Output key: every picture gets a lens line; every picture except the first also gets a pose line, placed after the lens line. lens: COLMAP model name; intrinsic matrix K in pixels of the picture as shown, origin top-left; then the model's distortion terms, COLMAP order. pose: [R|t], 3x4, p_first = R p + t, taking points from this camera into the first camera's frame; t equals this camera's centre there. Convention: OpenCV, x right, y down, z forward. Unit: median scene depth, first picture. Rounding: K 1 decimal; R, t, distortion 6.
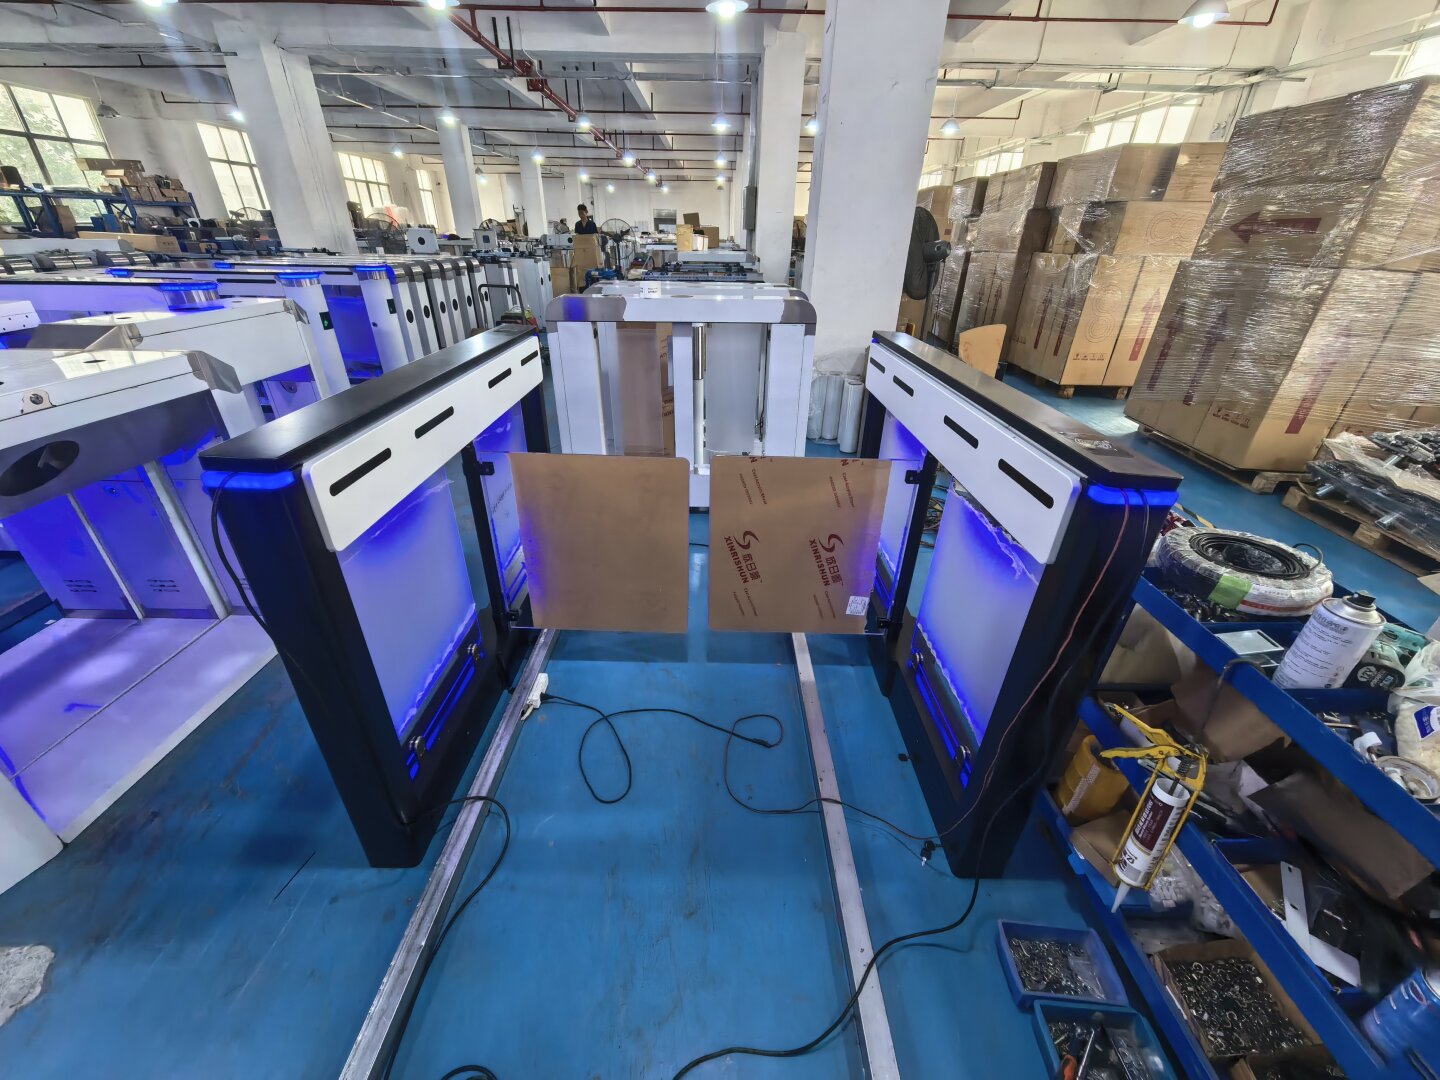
lens RADIAL K [[569.5, 0, 720.0], [0, 569.5, 540.0], [0, 0, 1]] dist [-0.001284, 0.000144]
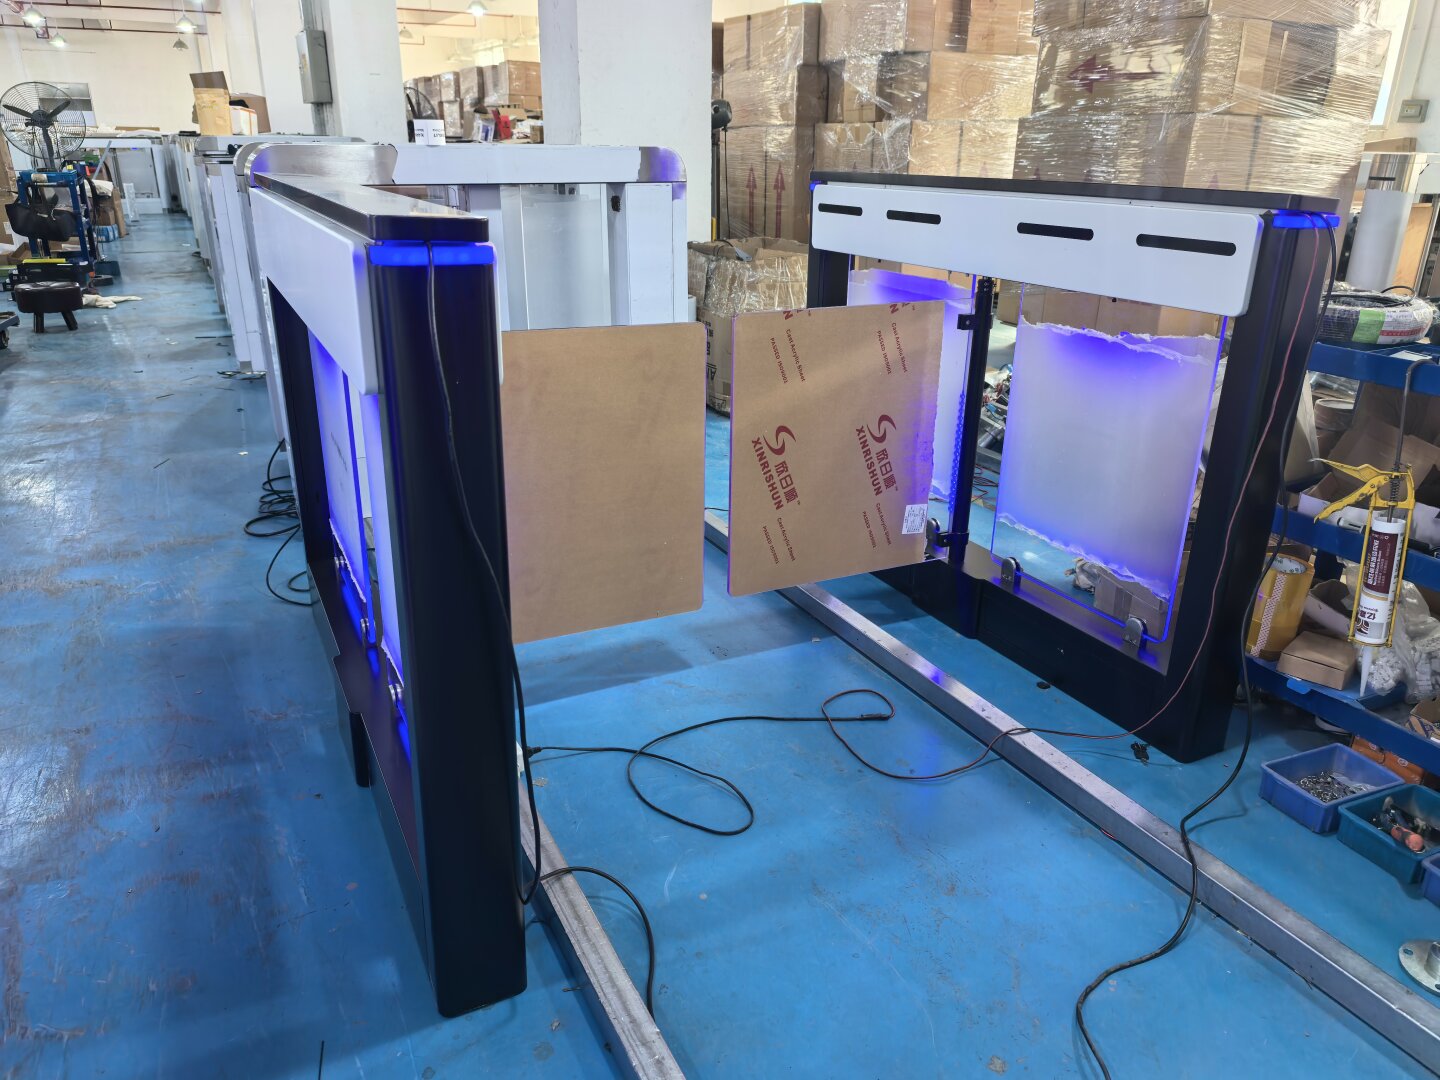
lens RADIAL K [[1061.1, 0, 720.0], [0, 1061.1, 540.0], [0, 0, 1]] dist [0.050579, -0.069382]
pose [[0.885003, -0.167551, 0.434392, -0.579457], [0.224866, 0.970790, -0.083683, 0.202933], [-0.407682, 0.171740, 0.896828, -0.102491]]
